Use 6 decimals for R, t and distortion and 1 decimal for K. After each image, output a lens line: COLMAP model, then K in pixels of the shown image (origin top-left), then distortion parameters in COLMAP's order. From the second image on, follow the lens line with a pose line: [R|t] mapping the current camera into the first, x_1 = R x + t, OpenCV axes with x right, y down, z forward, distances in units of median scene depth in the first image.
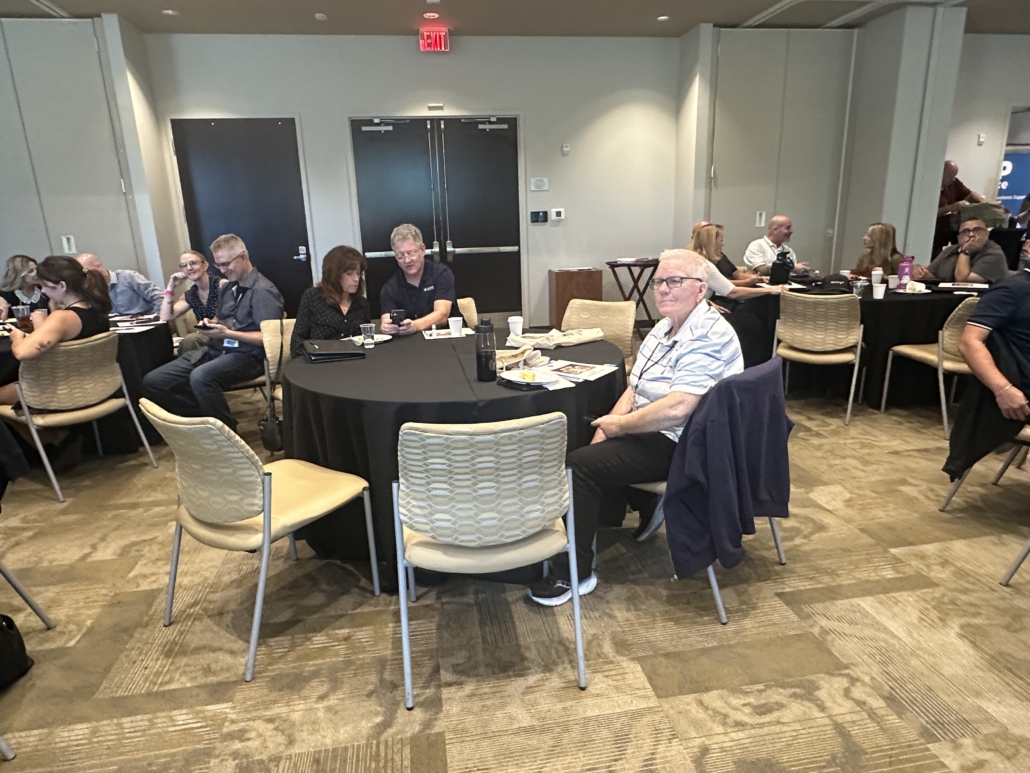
lens RADIAL K [[635.6, 0, 515.7], [0, 635.6, 394.3], [0, 0, 1]] dist [-0.003383, -0.000963]
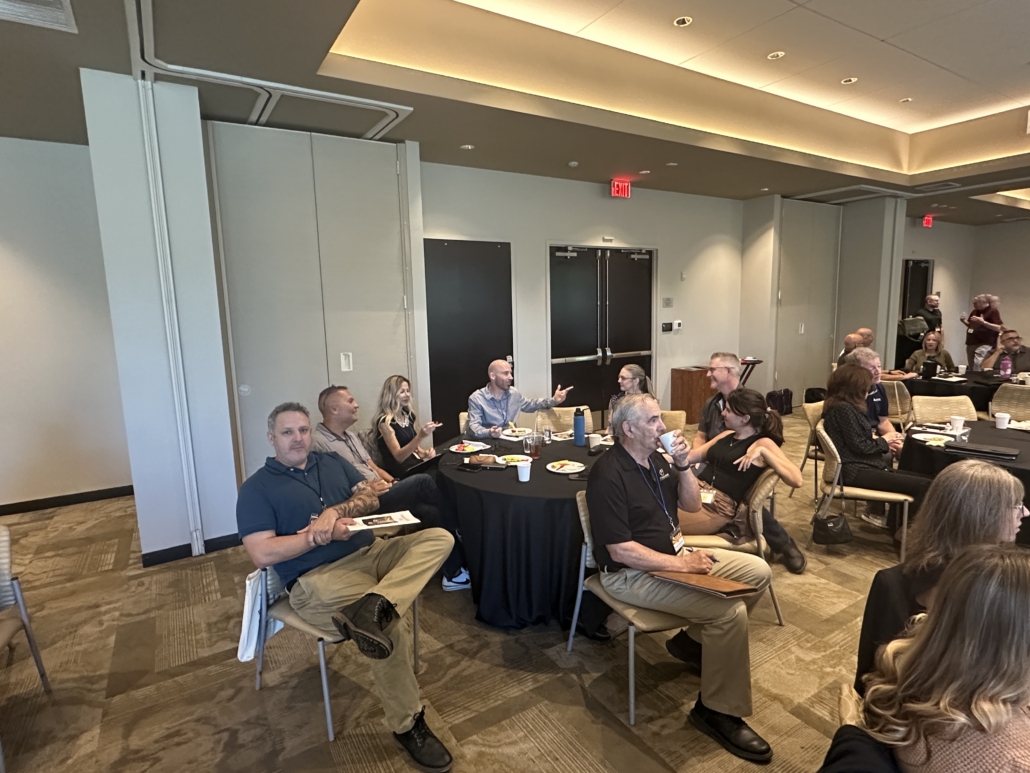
lens RADIAL K [[553.1, 0, 515.0], [0, 553.1, 386.5], [0, 0, 1]] dist [-0.006017, 0.000820]
pose [[0.923441, -0.046233, 0.380944, -0.697165], [0.098926, 0.987843, -0.119916, -0.068390], [-0.370769, 0.148421, 0.916789, 0.144610]]
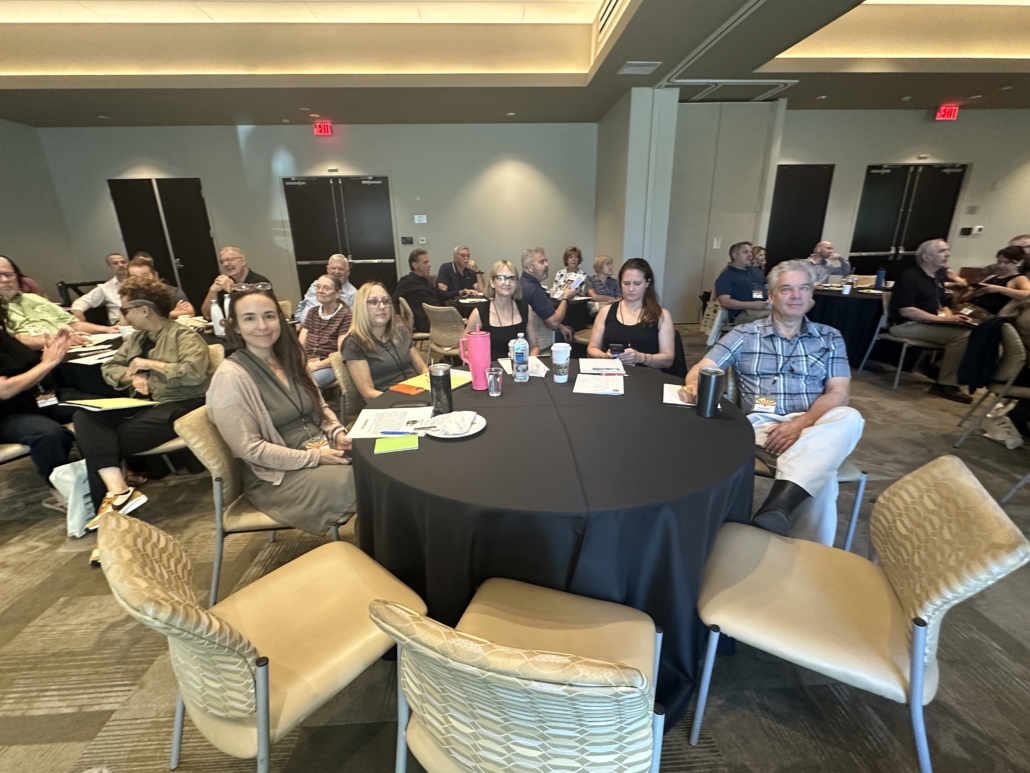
lens RADIAL K [[449.2, 0, 515.0], [0, 449.2, 386.5], [0, 0, 1]] dist [0.001386, -0.002933]
pose [[0.993745, 0.048026, -0.100819, -0.964122], [-0.043242, 0.997857, 0.049113, 0.088997], [0.102962, -0.044446, 0.993692, -0.201081]]
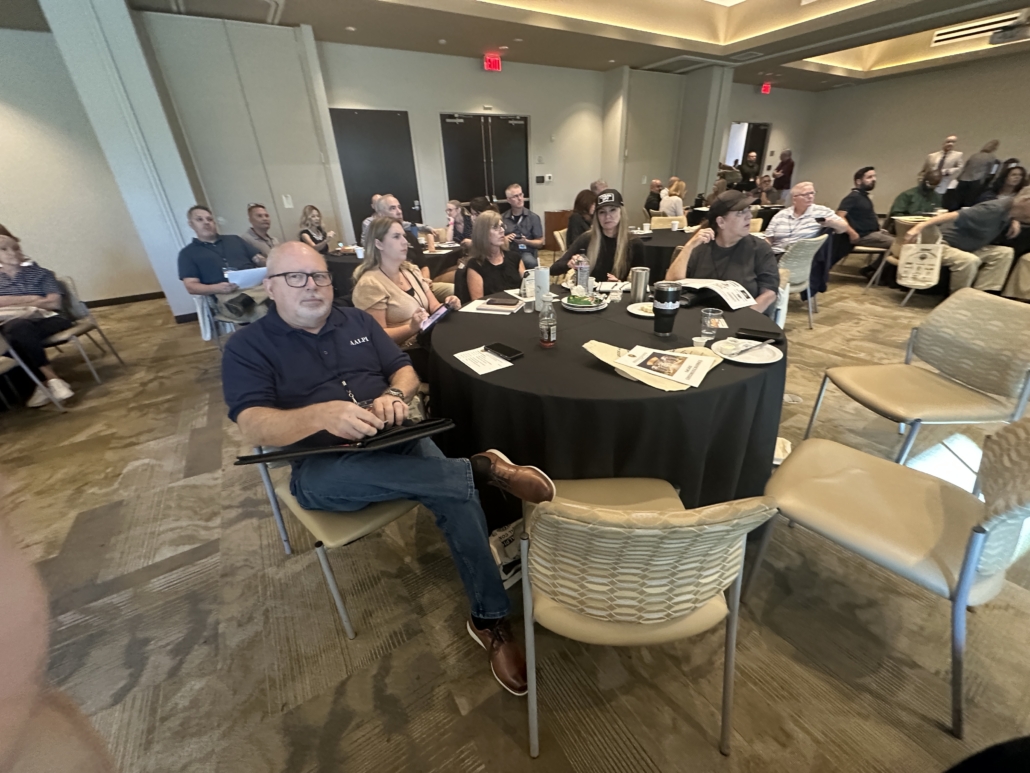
lens RADIAL K [[407.1, 0, 515.0], [0, 407.1, 386.5], [0, 0, 1]] dist [-0.006154, -0.000035]
pose [[0.919507, -0.186276, 0.346133, -0.555159], [0.122001, 0.972339, 0.199181, 0.047190], [-0.373661, -0.140920, 0.916798, -0.088781]]
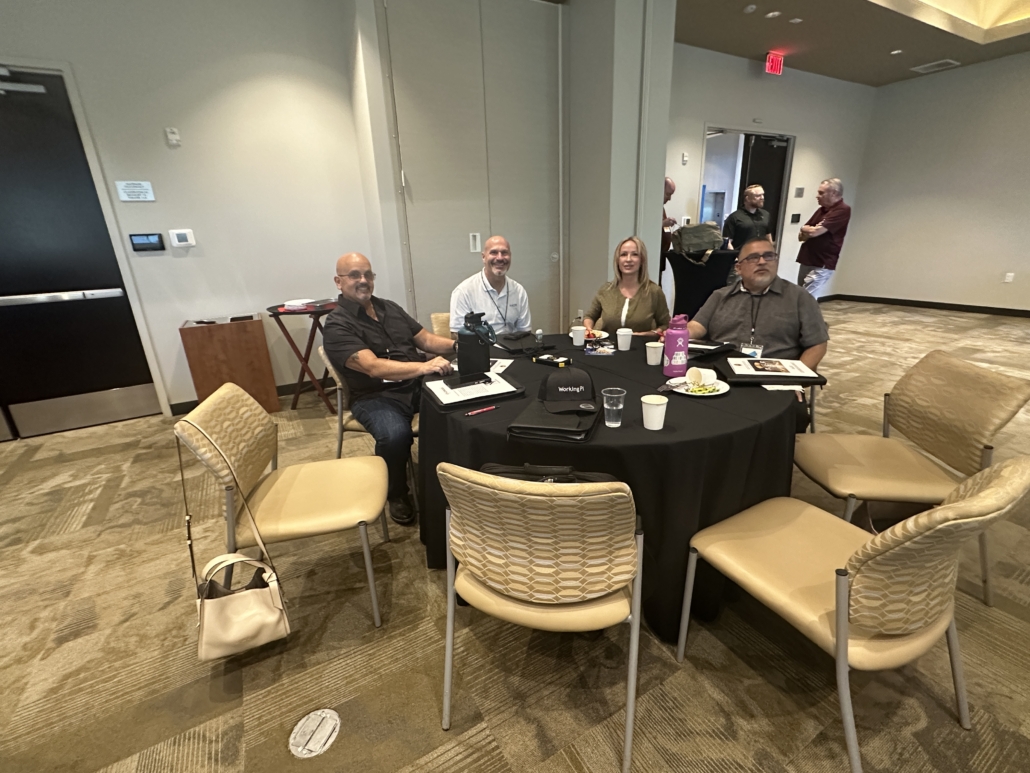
lens RADIAL K [[449.2, 0, 515.0], [0, 449.2, 386.5], [0, 0, 1]] dist [0.001386, -0.002933]
pose [[0.937840, -0.113982, 0.327817, 0.236664], [0.096605, 0.992937, 0.068870, -0.135895], [-0.333352, -0.032920, 0.942228, 0.462048]]
